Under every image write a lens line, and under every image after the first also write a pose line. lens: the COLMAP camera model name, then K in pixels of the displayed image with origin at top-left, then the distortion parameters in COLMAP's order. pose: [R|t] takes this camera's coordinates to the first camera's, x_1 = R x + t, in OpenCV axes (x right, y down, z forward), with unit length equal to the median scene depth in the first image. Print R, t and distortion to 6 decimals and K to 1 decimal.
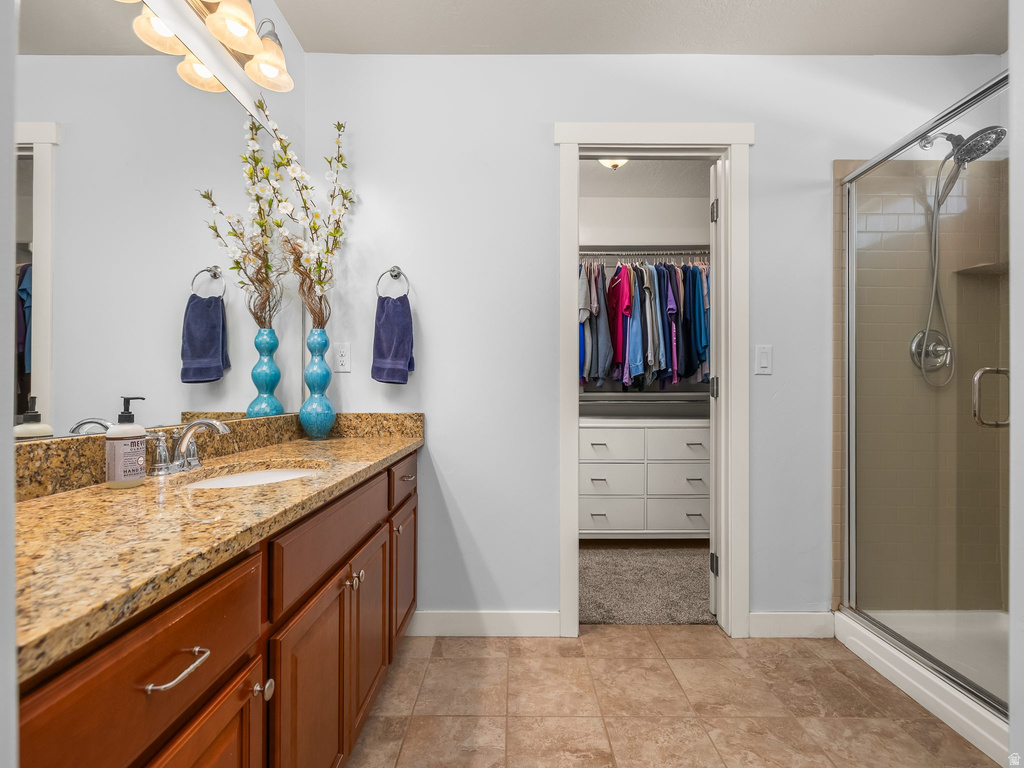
lens RADIAL K [[432.3, 0, 512.0], [0, 432.3, 387.3], [0, 0, 1]] dist [-0.000797, -0.000693]
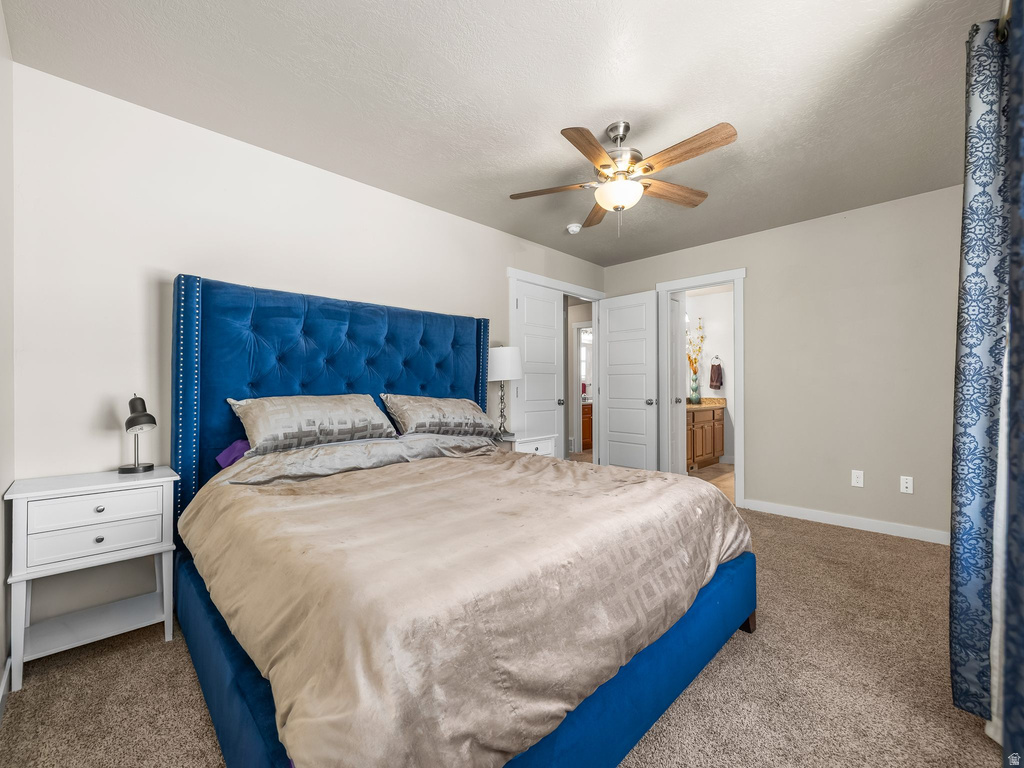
lens RADIAL K [[432.3, 0, 506.7], [0, 432.3, 383.5], [0, 0, 1]] dist [-0.000797, -0.000693]
pose [[0.696064, -0.012325, -0.717874, 1.097768], [0.011787, 0.999914, -0.005738, -0.056733], [0.717883, -0.004468, 0.696149, -2.763219]]
